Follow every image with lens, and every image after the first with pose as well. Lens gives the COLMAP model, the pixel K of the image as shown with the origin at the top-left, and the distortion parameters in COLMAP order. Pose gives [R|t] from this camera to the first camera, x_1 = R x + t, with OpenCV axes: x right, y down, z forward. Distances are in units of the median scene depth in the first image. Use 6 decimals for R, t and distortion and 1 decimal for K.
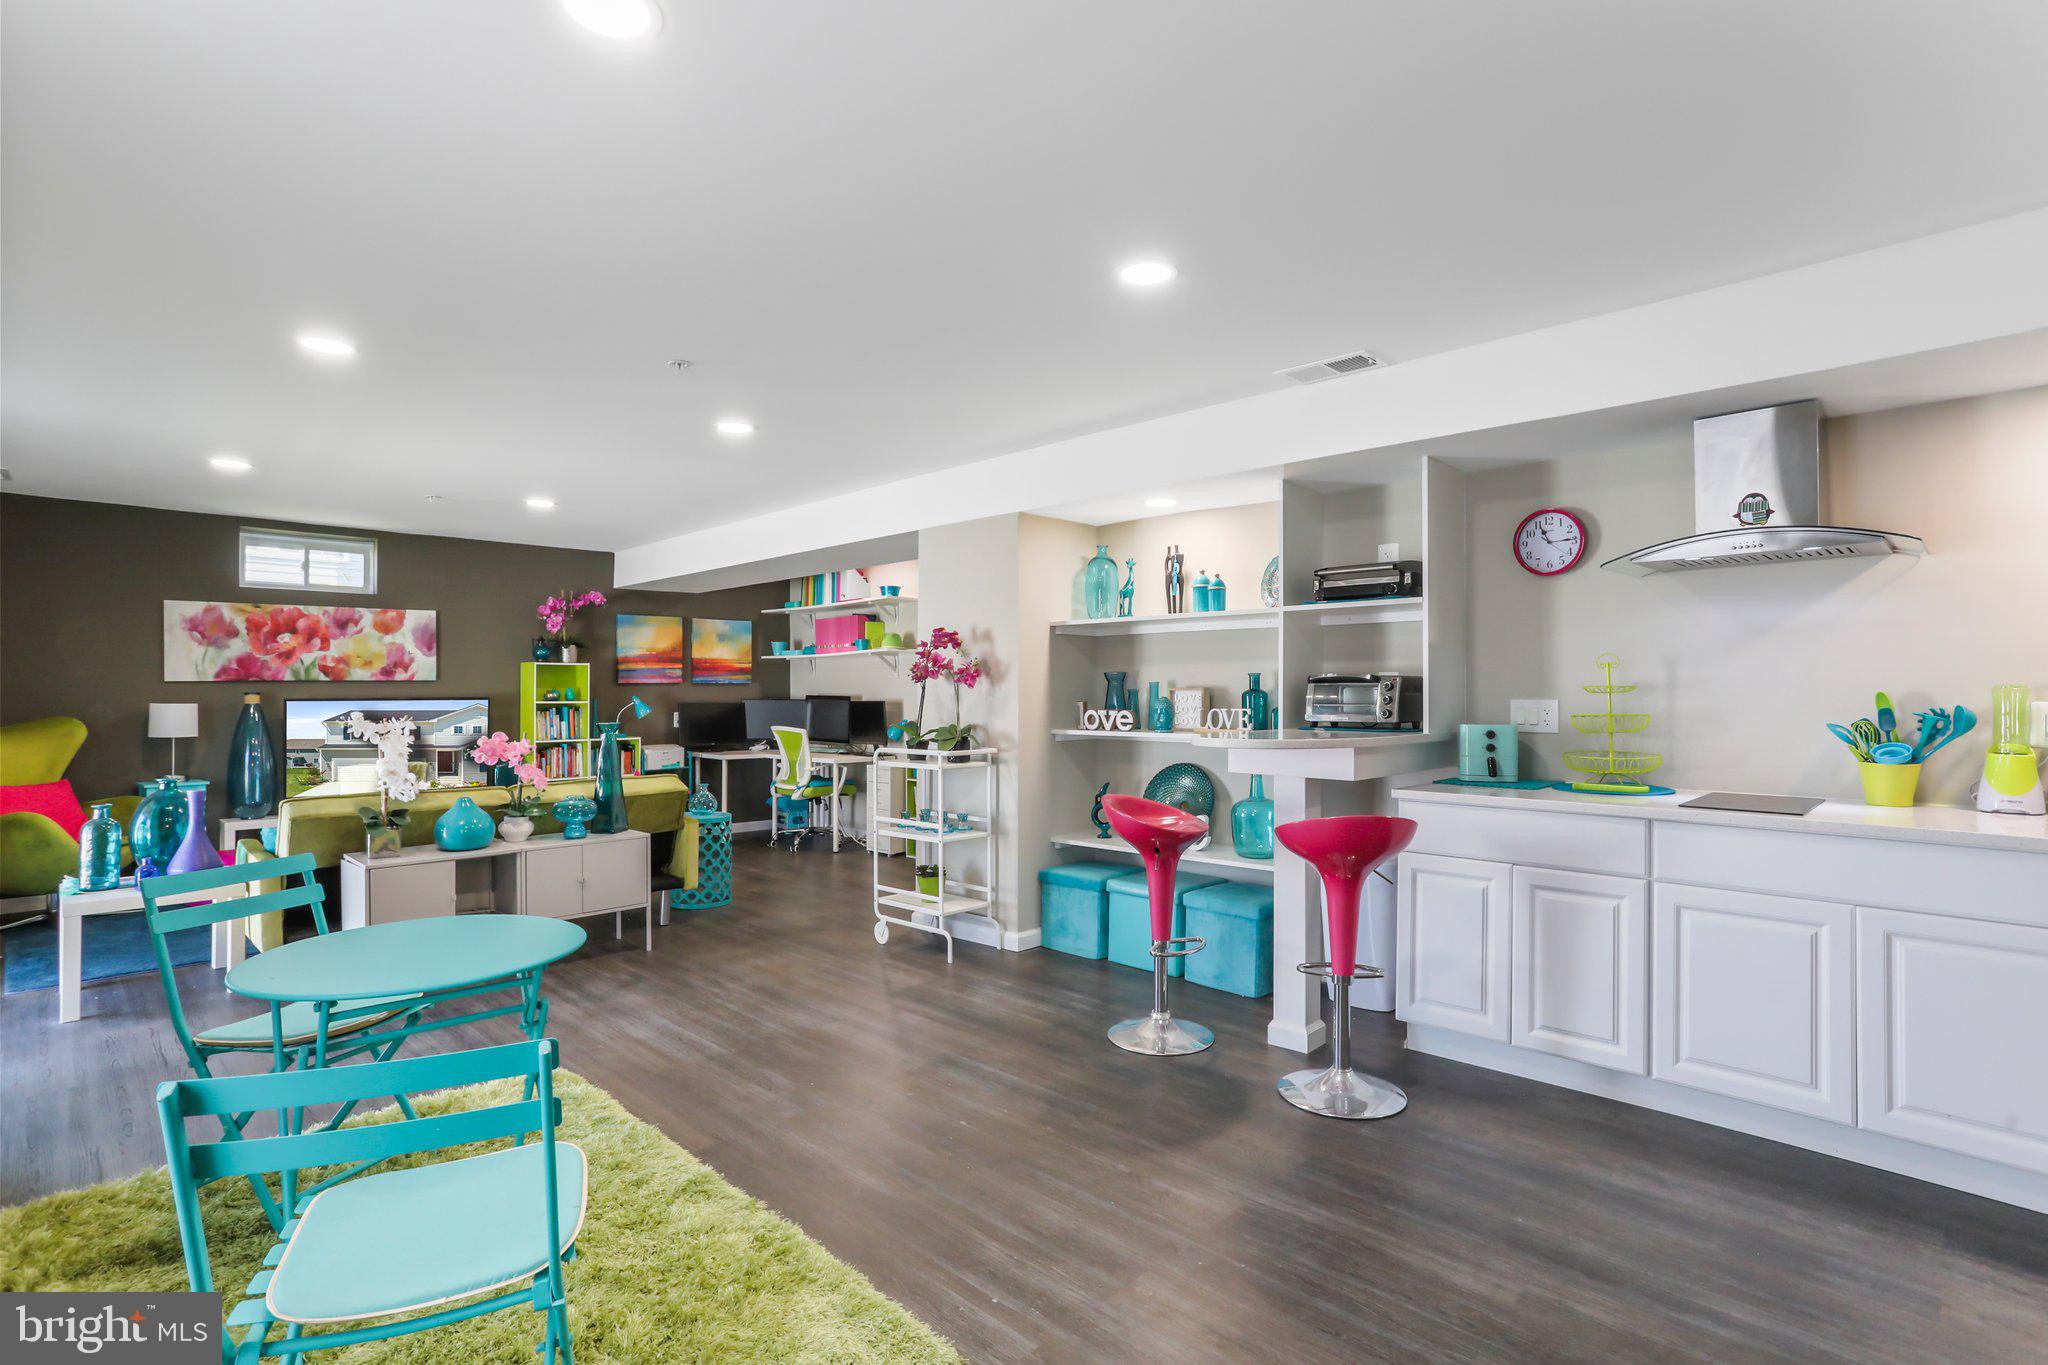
lens RADIAL K [[986.7, 0, 1024.0], [0, 986.7, 682.5], [0, 0, 1]] dist [-0.041141, 0.023842]
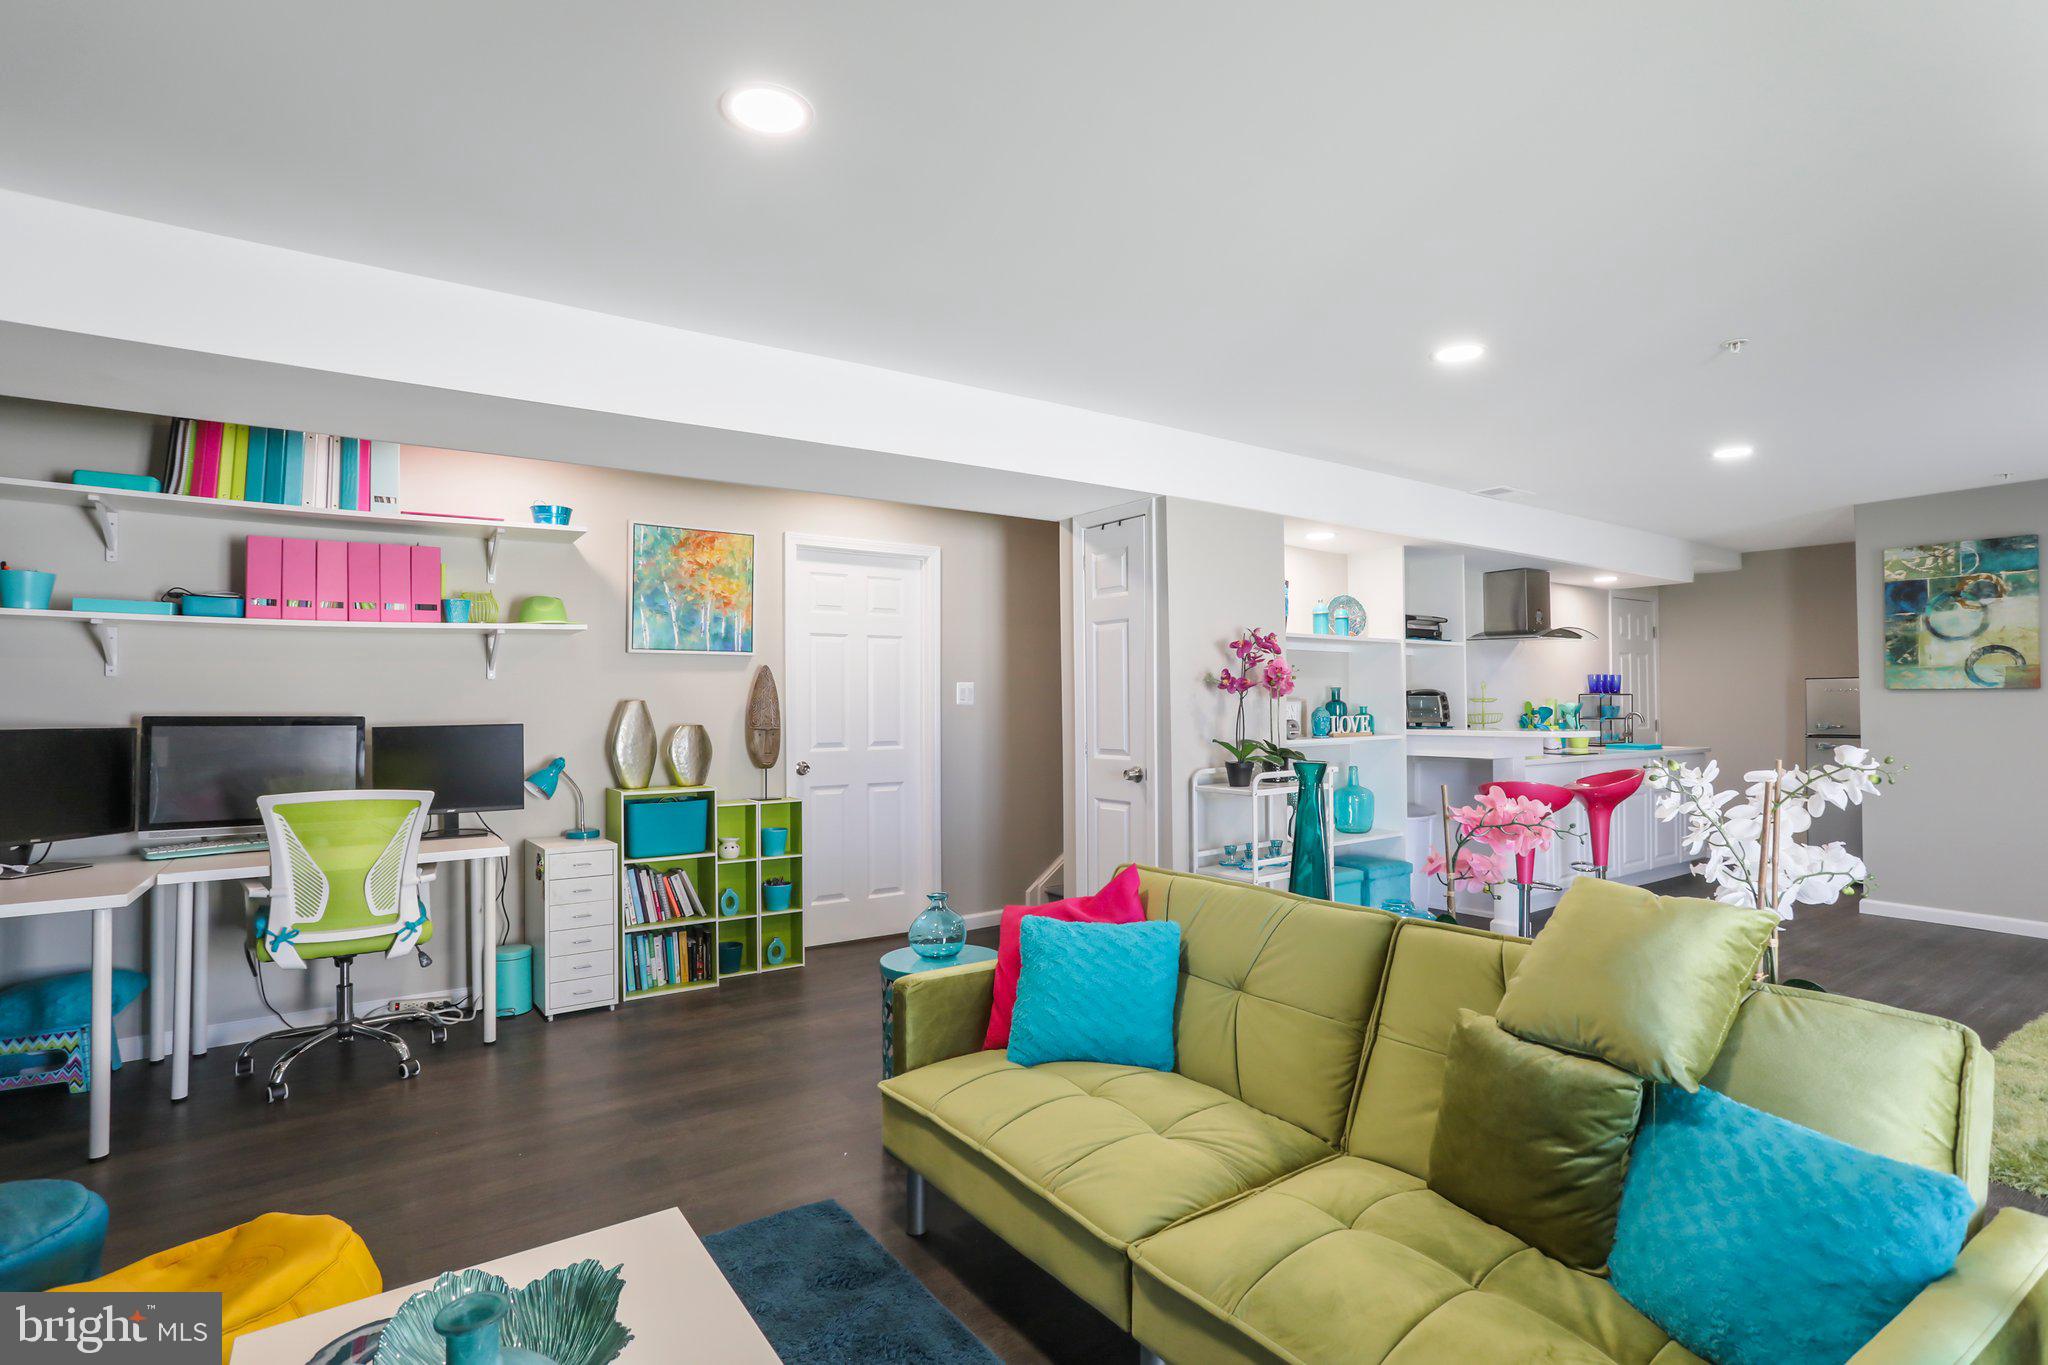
lens RADIAL K [[986.7, 0, 1024.0], [0, 986.7, 682.5], [0, 0, 1]] dist [-0.041141, 0.023842]
pose [[0.187026, 0.016679, 0.982213, -1.313663], [-0.006801, 0.999854, -0.015683, 0.007554], [-0.982331, -0.003747, 0.187113, 1.421676]]
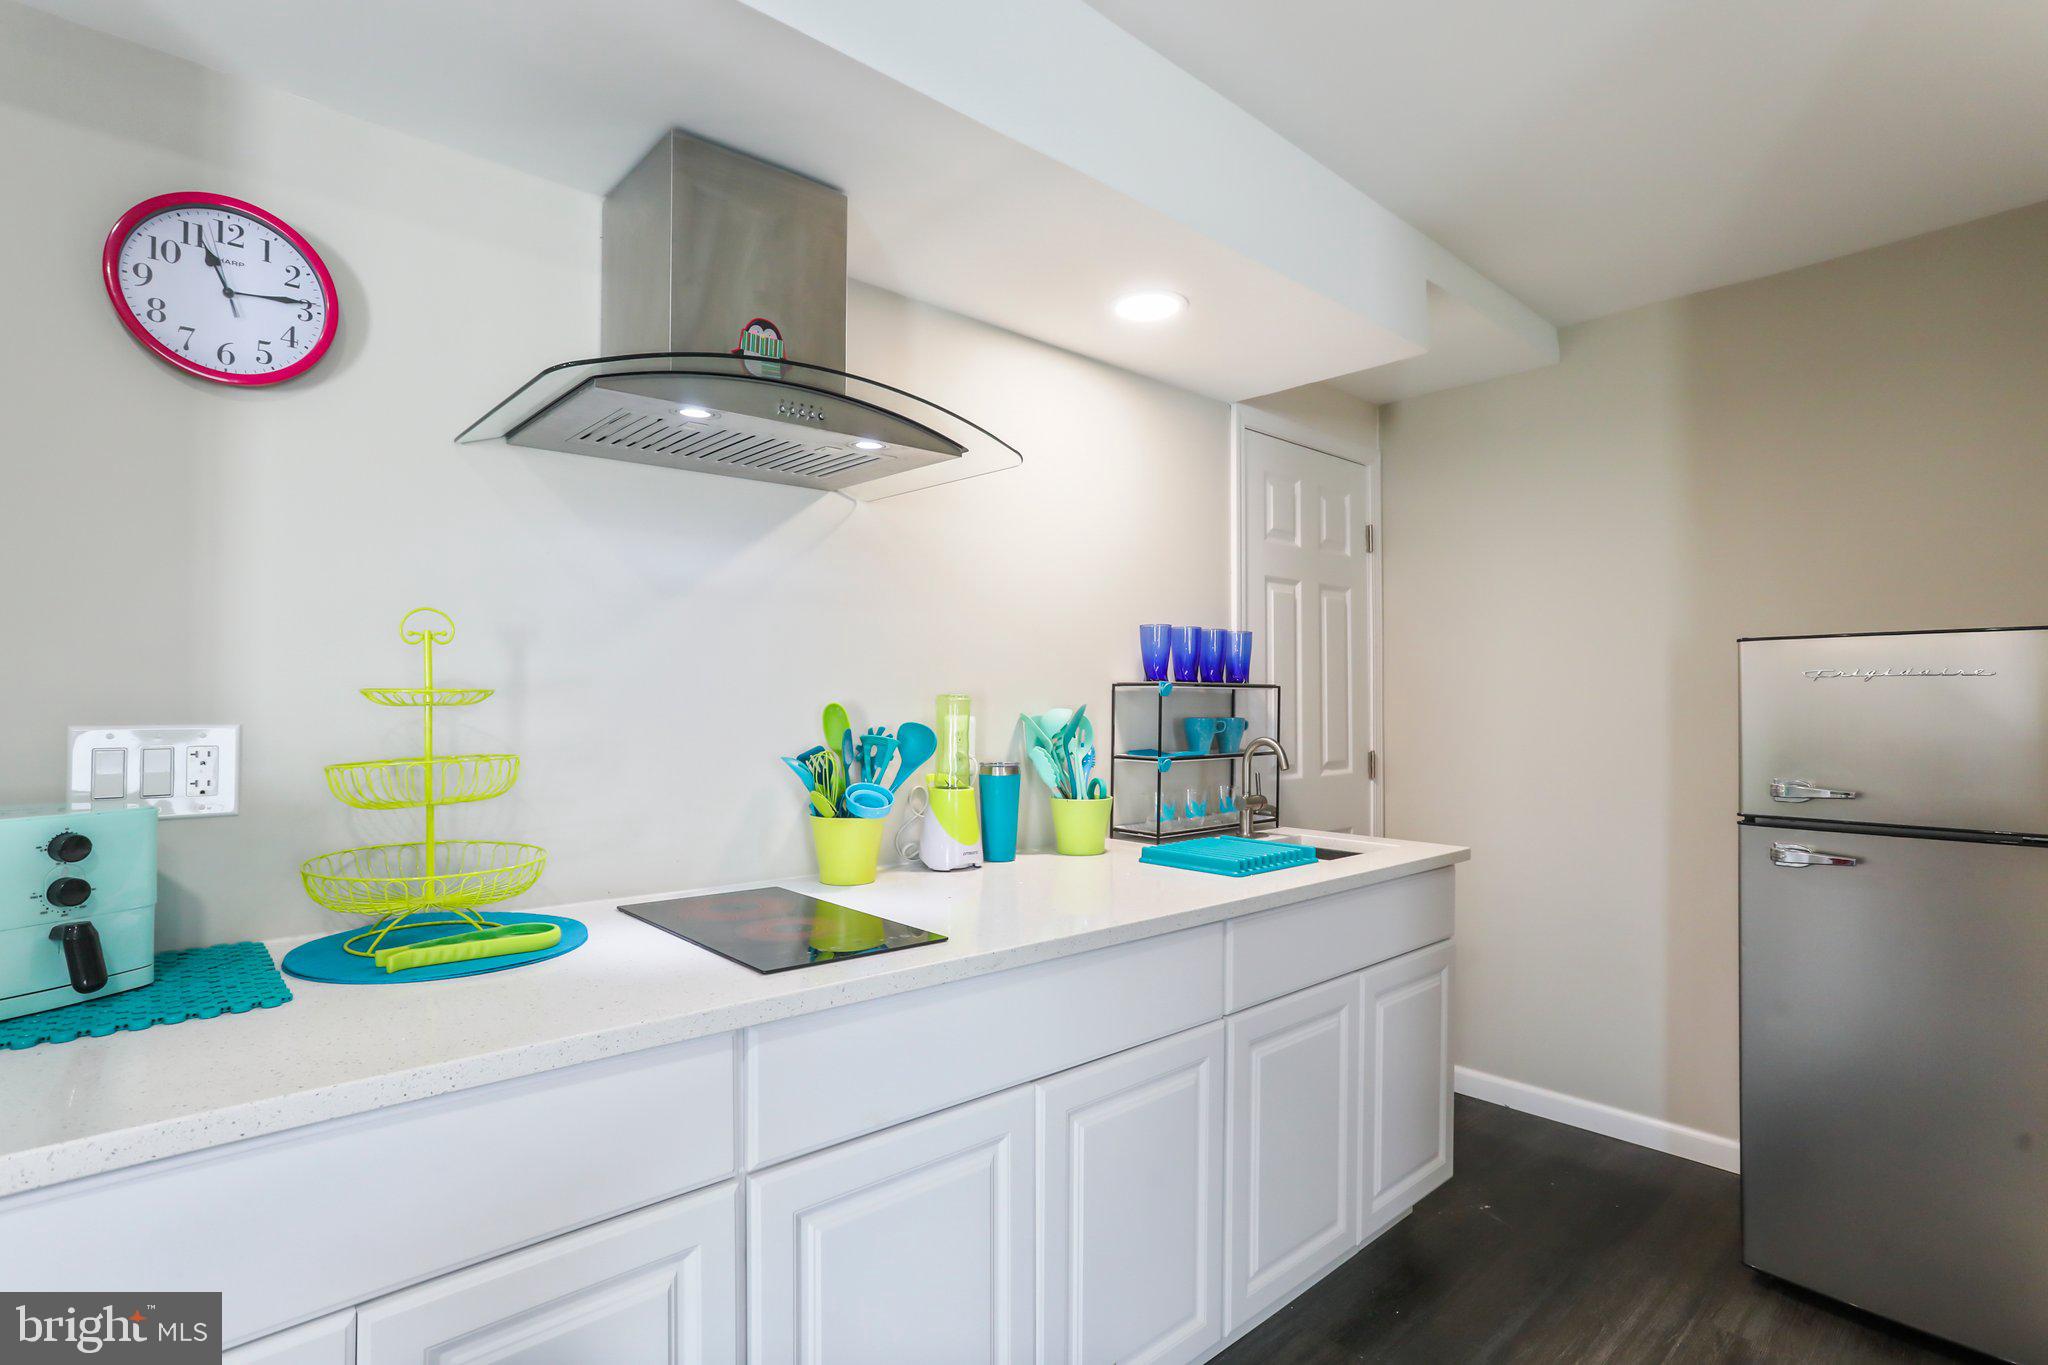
lens RADIAL K [[986.7, 0, 1024.0], [0, 986.7, 682.5], [0, 0, 1]] dist [-0.041141, 0.023842]
pose [[0.060453, 0.017213, 0.998023, 0.198357], [-0.014713, 0.999758, -0.016352, 0.004016], [-0.998063, -0.013695, 0.060692, 0.686384]]
